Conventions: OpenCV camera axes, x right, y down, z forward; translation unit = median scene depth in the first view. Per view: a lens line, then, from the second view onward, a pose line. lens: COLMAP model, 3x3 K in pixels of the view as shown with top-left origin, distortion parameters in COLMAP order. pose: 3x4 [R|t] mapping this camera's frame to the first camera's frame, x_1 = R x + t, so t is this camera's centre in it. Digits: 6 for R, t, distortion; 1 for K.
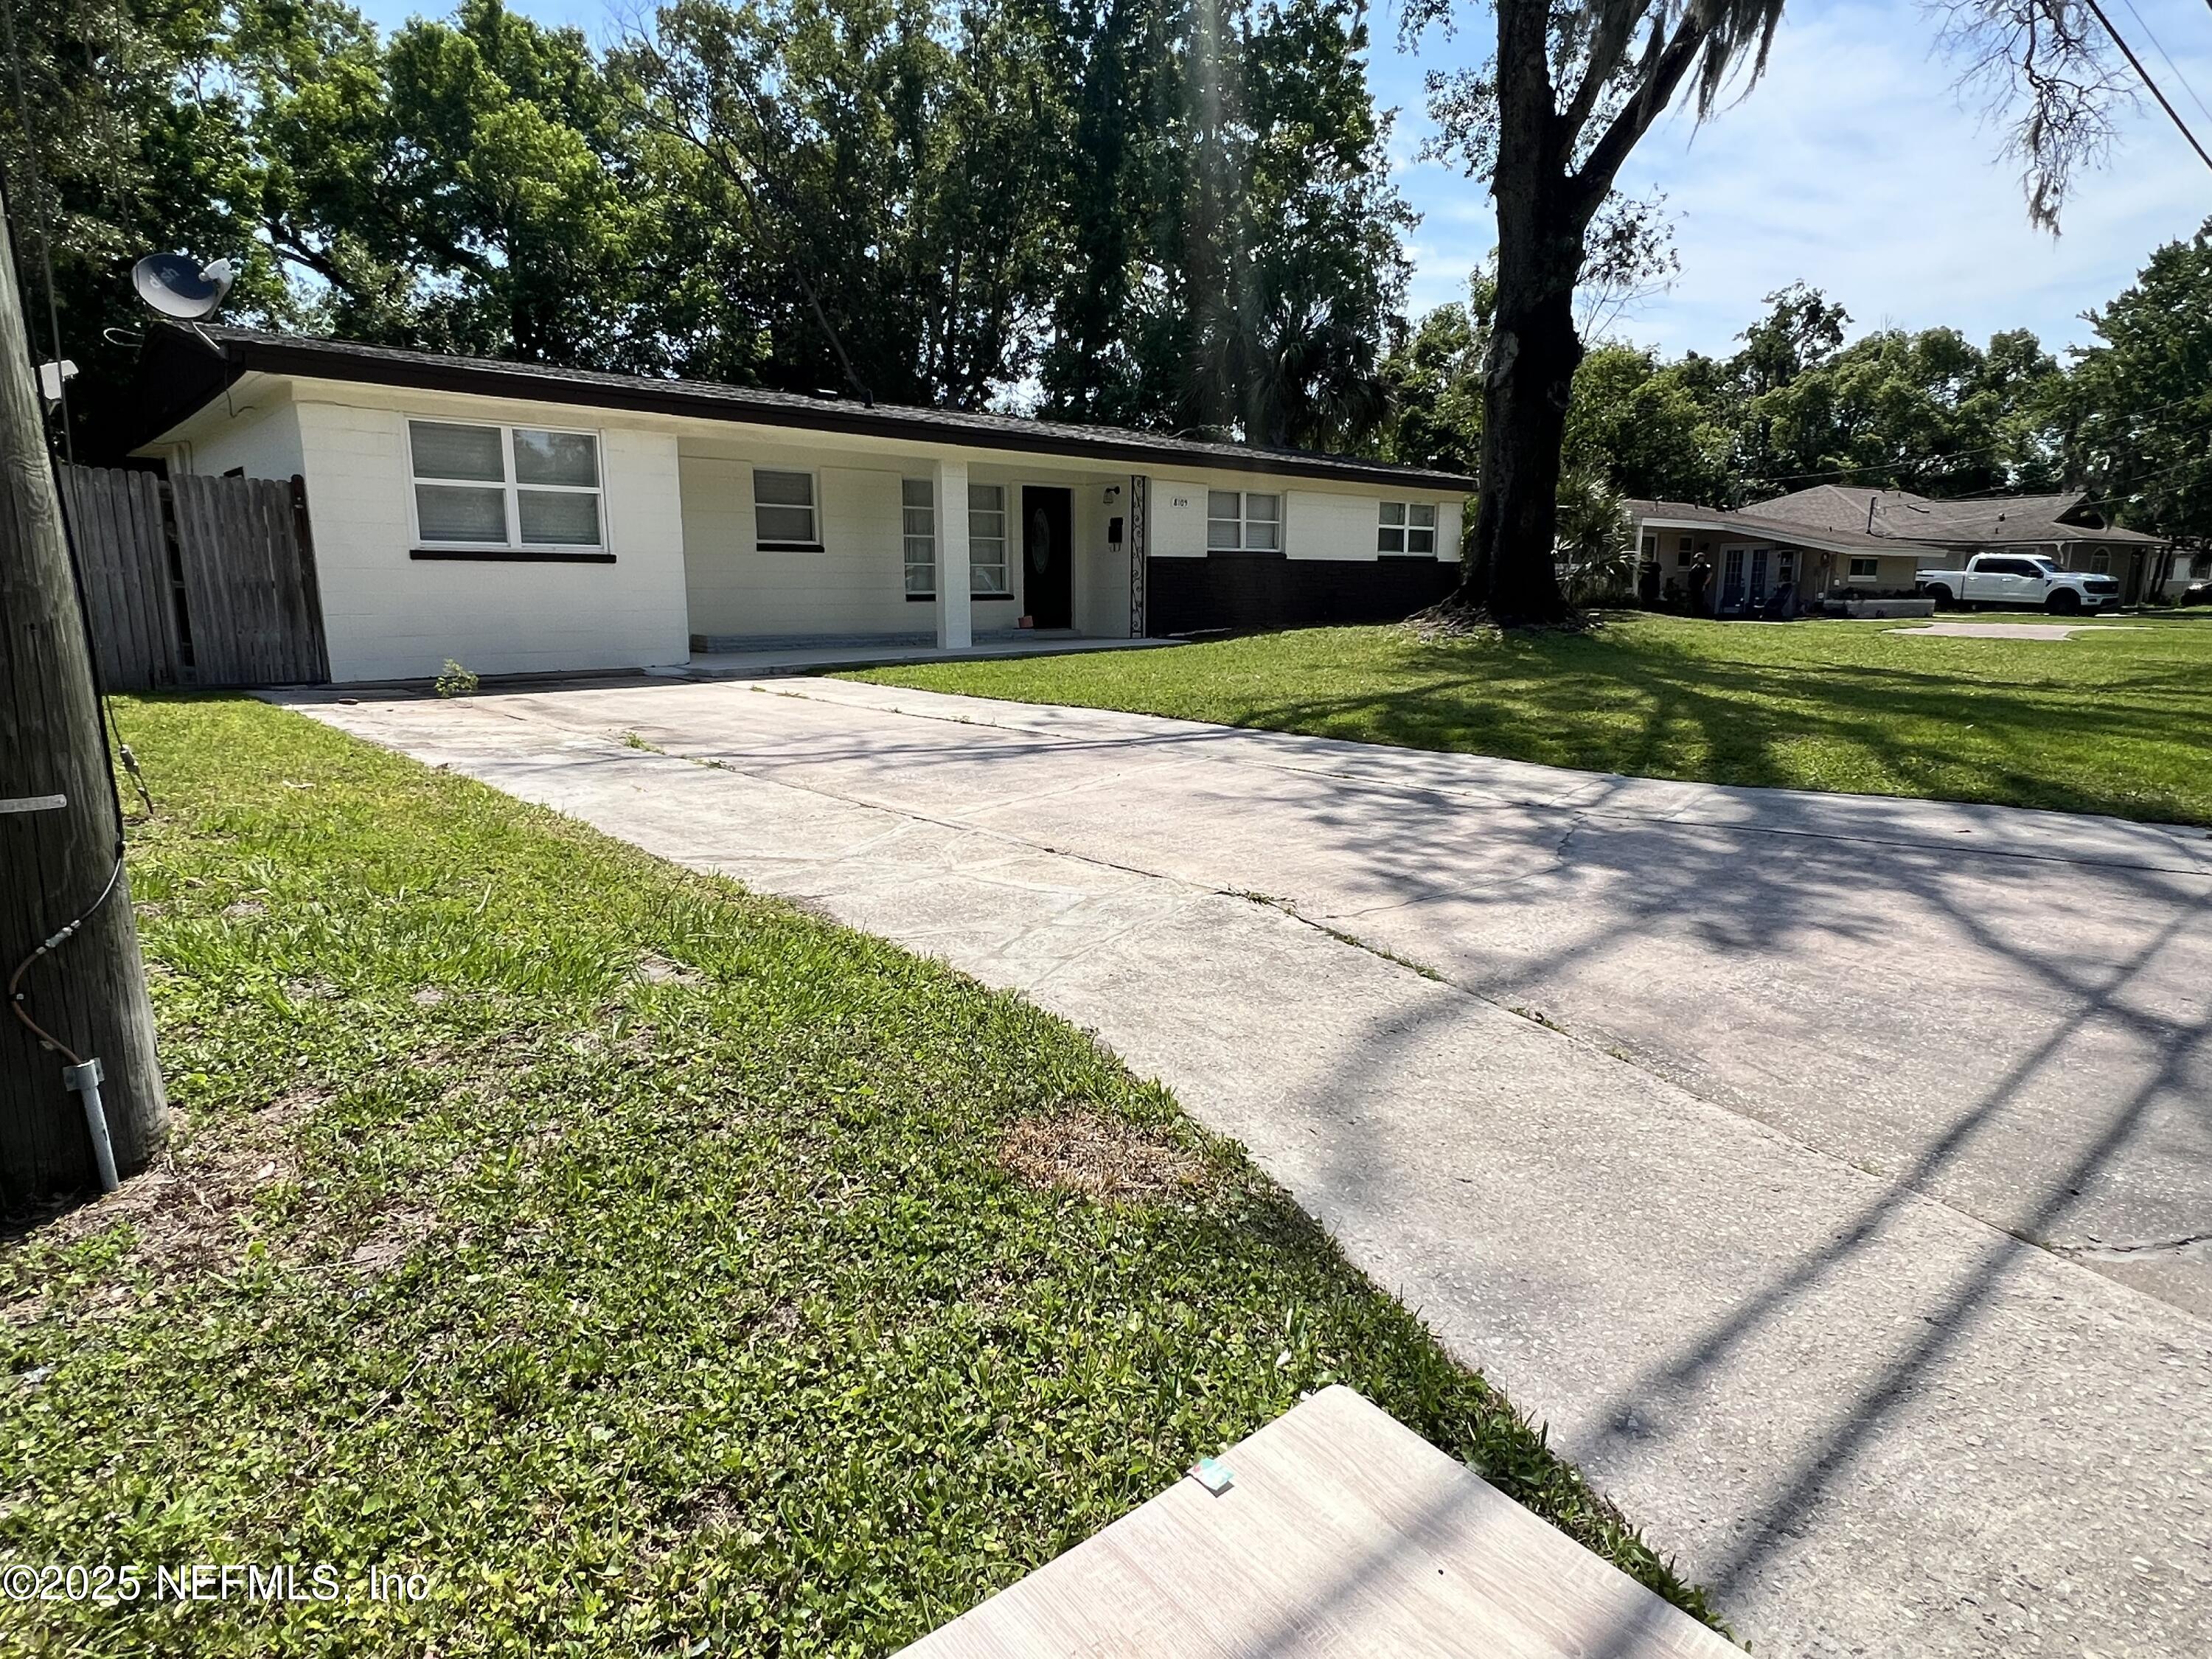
lens RADIAL K [[1252.9, 0, 1108.6], [0, 1252.9, 827.8], [0, 0, 1]] dist [-0.002318, 0.000870]
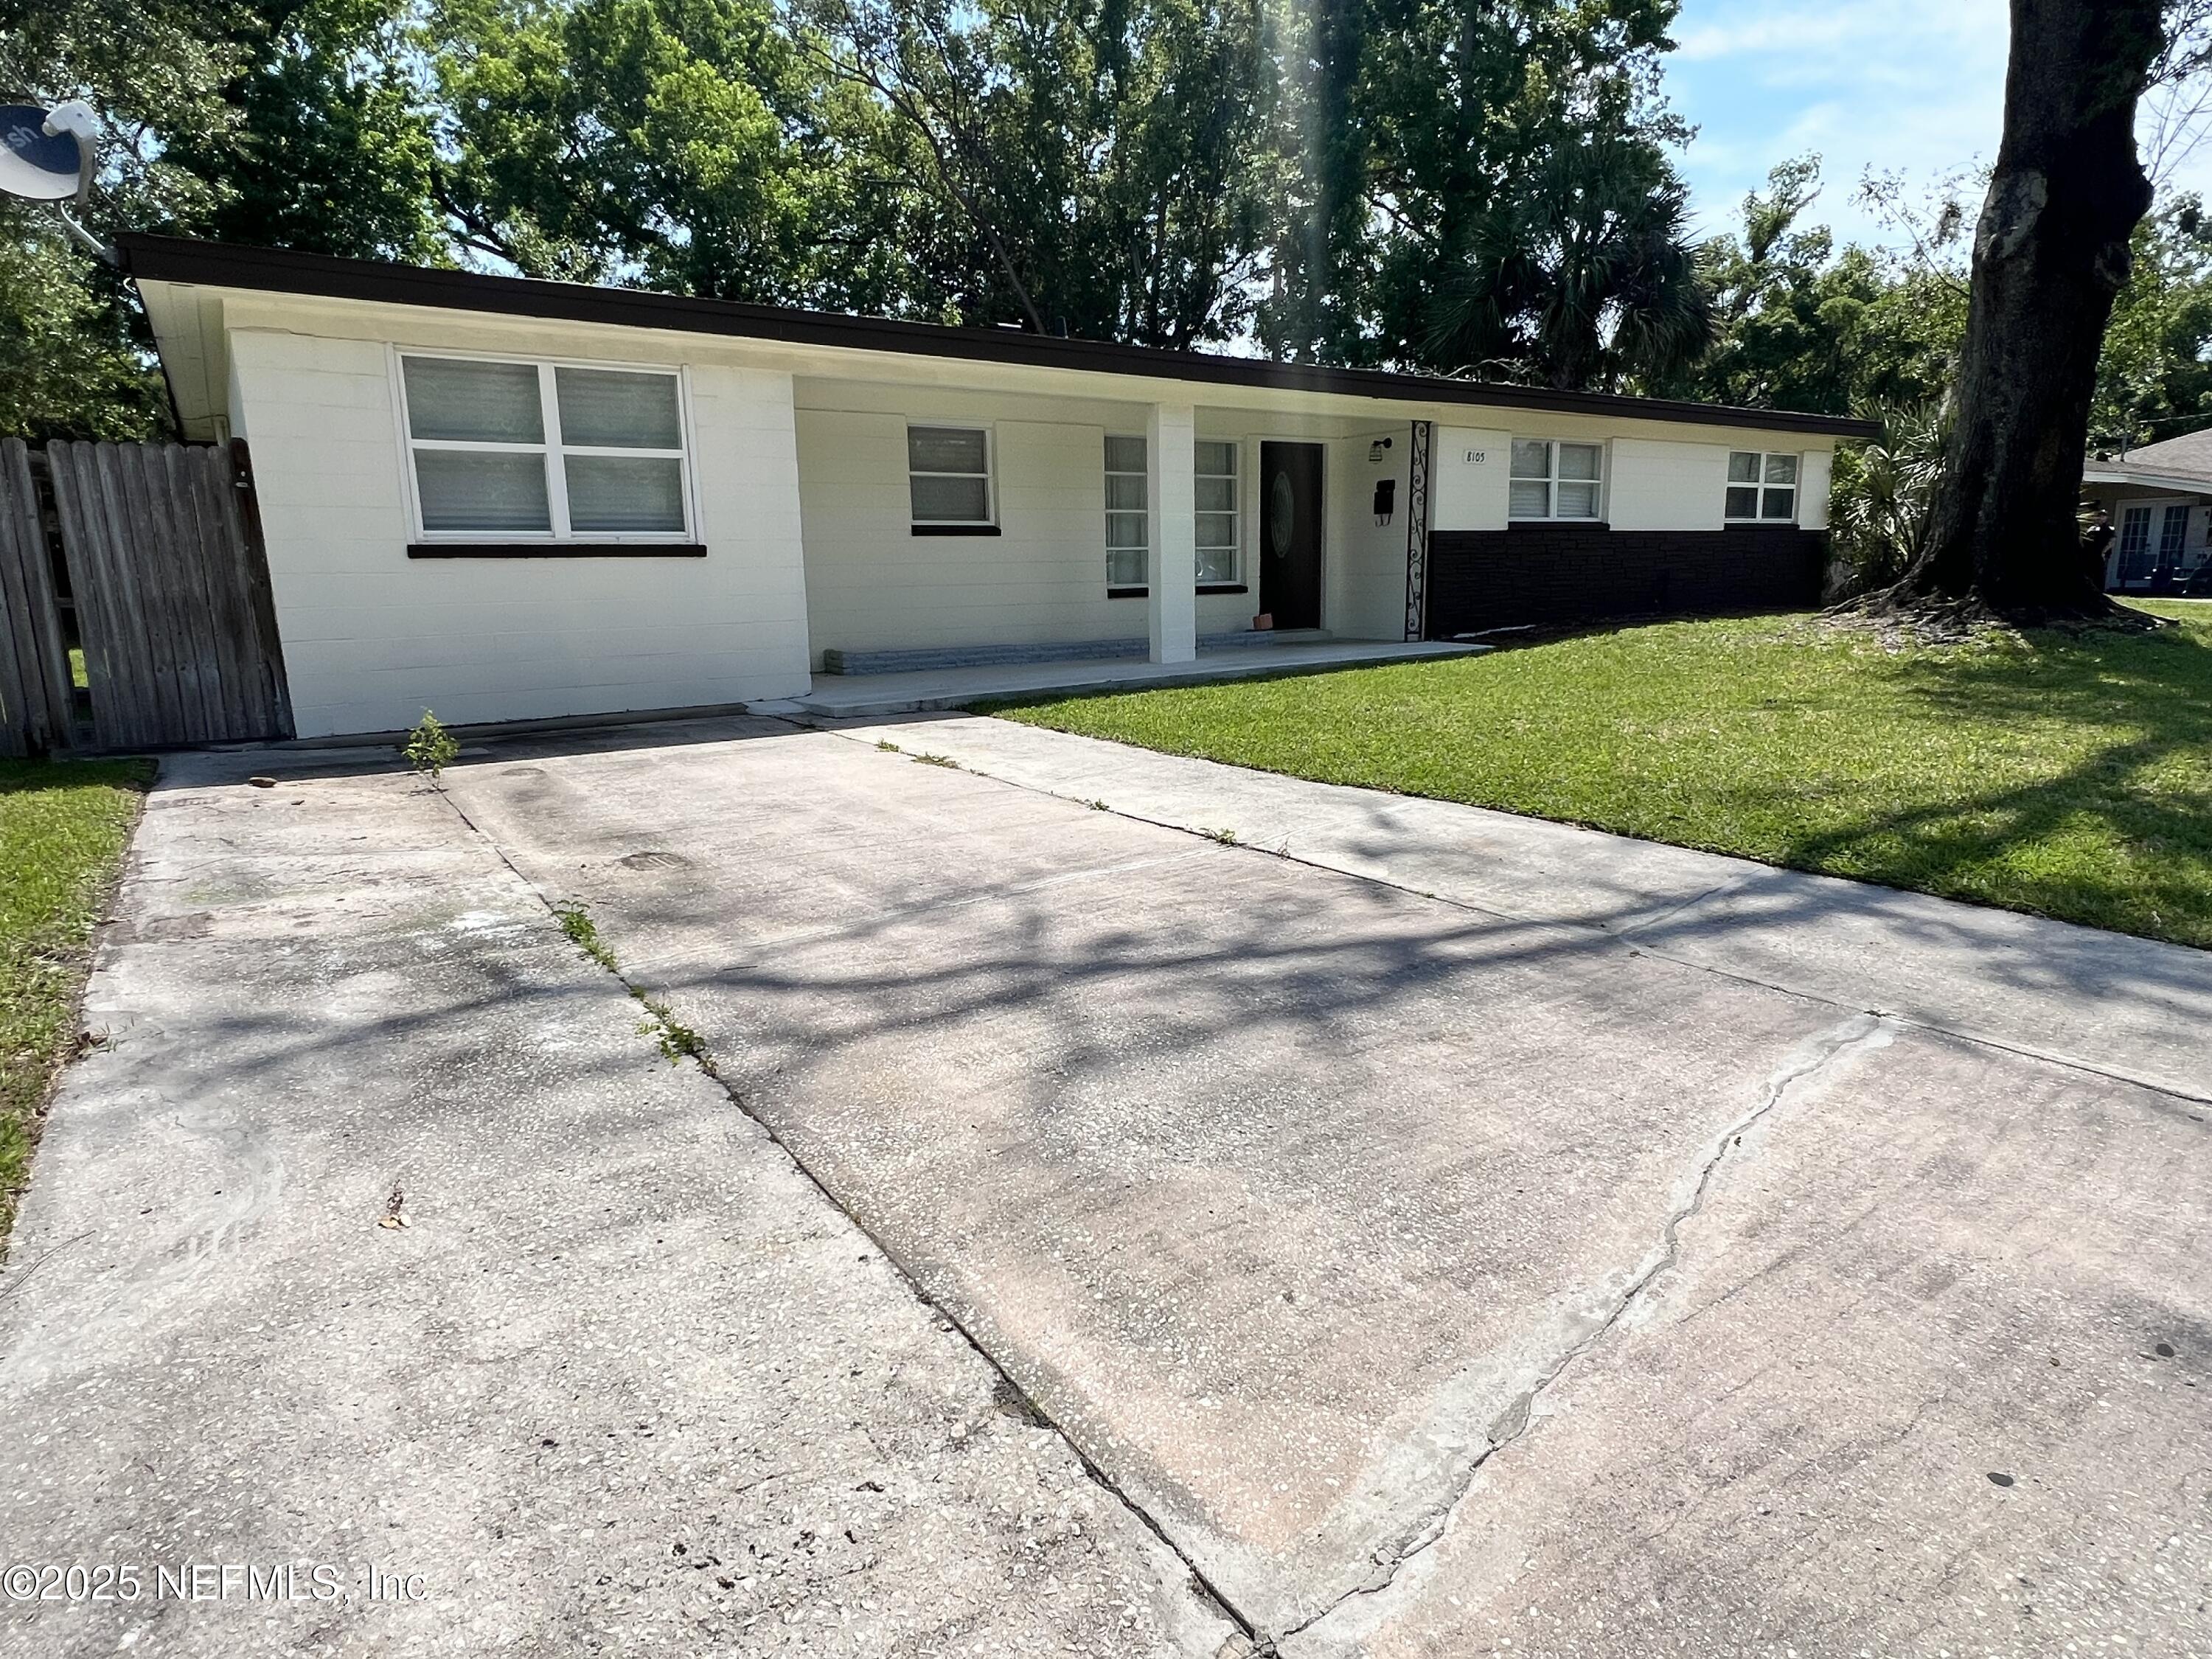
lens RADIAL K [[1252.9, 0, 1108.6], [0, 1252.9, 827.8], [0, 0, 1]] dist [-0.002318, 0.000870]
pose [[0.988440, 0.011020, -0.151211, -0.039223], [-0.008987, 0.999860, 0.014127, -0.045853], [0.151345, -0.012604, 0.988401, 0.217082]]
